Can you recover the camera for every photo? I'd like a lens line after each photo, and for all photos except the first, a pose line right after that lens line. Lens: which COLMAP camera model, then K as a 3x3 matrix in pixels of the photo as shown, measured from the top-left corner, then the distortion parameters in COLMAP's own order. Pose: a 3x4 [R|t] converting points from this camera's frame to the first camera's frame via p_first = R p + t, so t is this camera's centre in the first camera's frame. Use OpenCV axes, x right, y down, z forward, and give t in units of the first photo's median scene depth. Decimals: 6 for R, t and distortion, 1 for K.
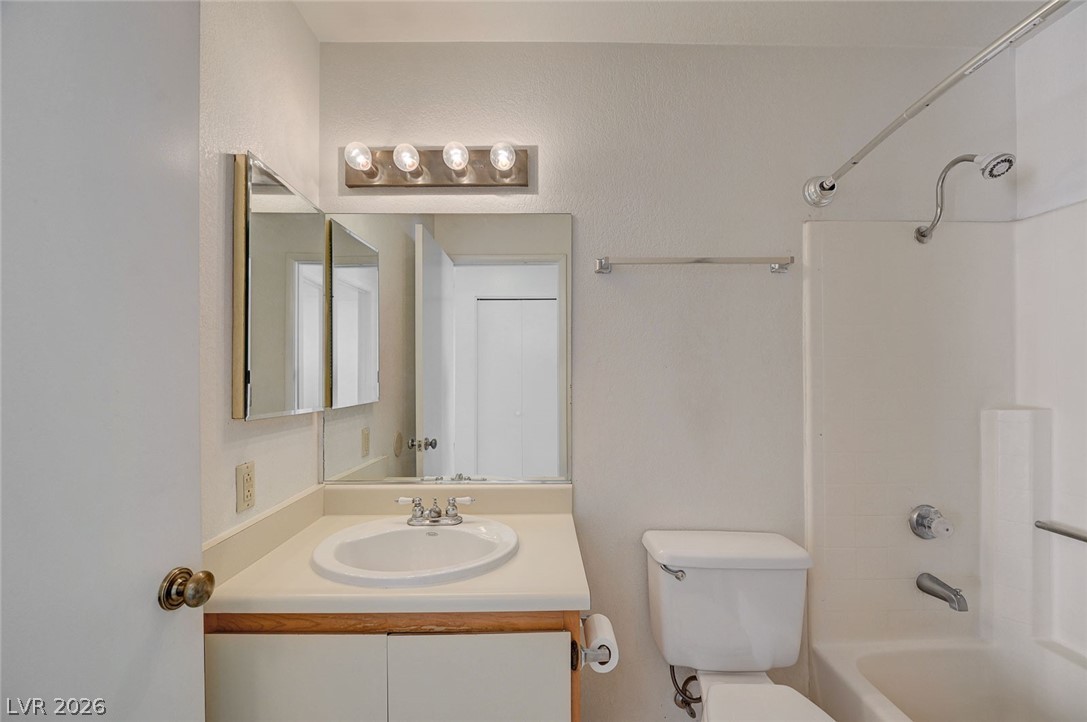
lens RADIAL K [[427.0, 0, 582.0], [0, 427.0, 373.9], [0, 0, 1]] dist [-0.002954, 0.001087]
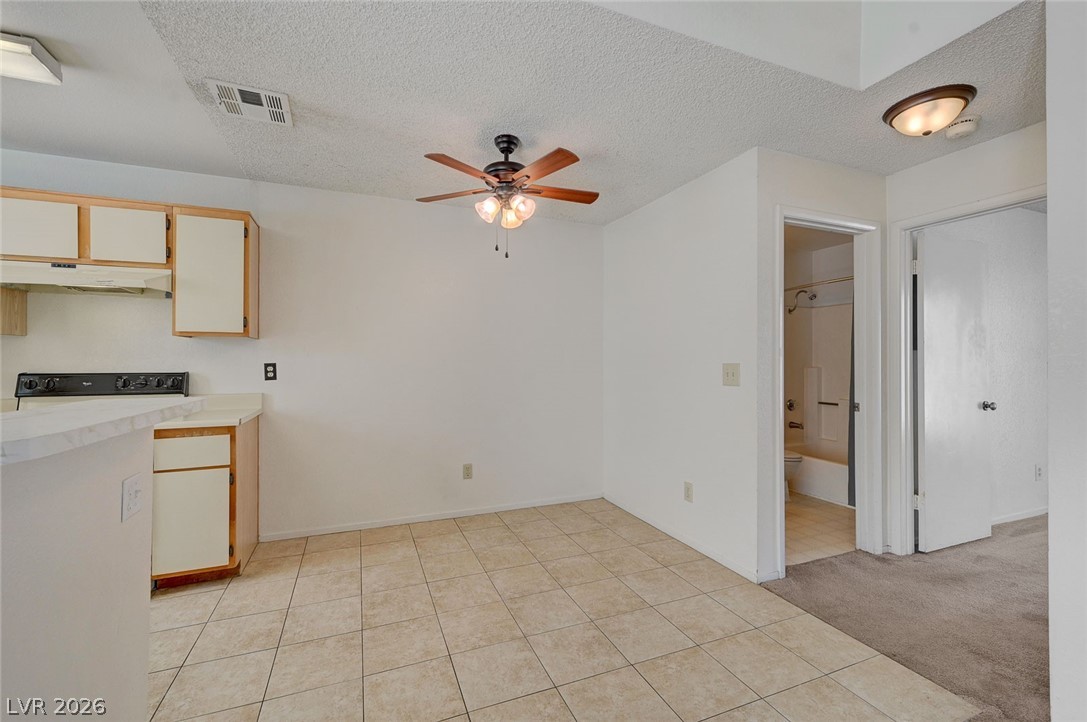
lens RADIAL K [[465.3, 0, 540.2], [0, 465.3, 358.8], [0, 0, 1]] dist [0.006400, -0.001360]
pose [[0.933870, 0.003518, 0.357596, -2.109638], [-0.003290, 0.999994, -0.001248, 0.026156], [-0.357598, -0.000011, 0.933876, -1.507075]]
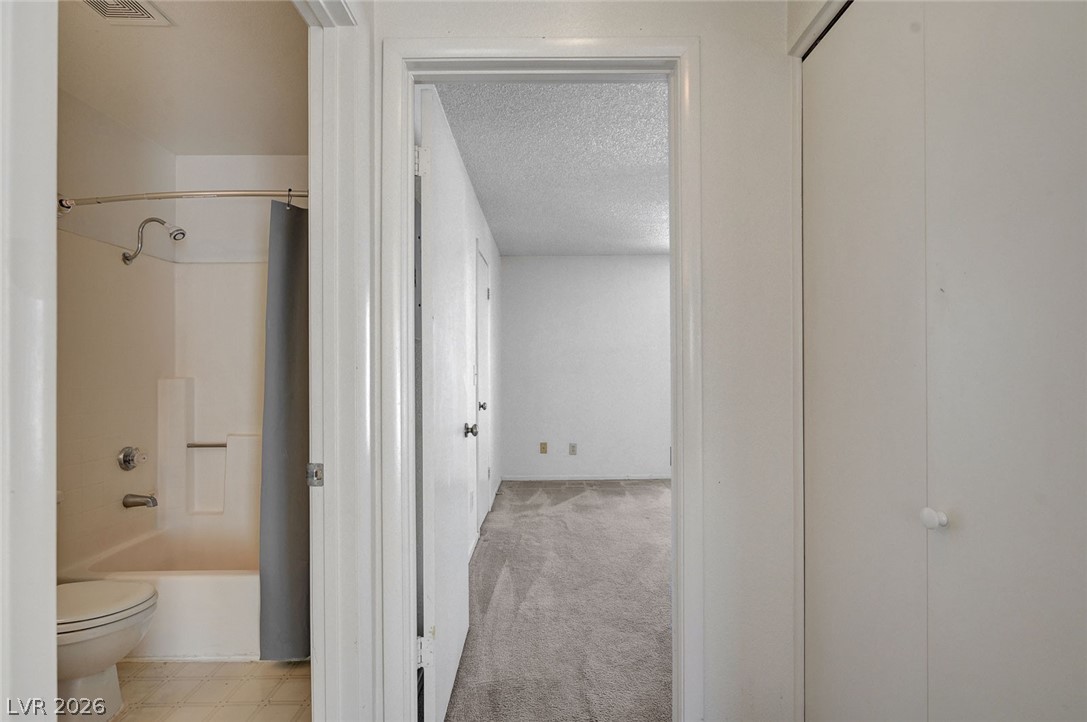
lens RADIAL K [[508.6, 0, 536.4], [0, 508.6, 365.2], [0, 0, 1]] dist [0.002093, 0.001536]
pose [[0.038948, 0.010233, 0.999189, -0.872222], [0.004602, 0.999935, -0.010420, 0.057495], [-0.999231, 0.005004, 0.038898, -0.448590]]
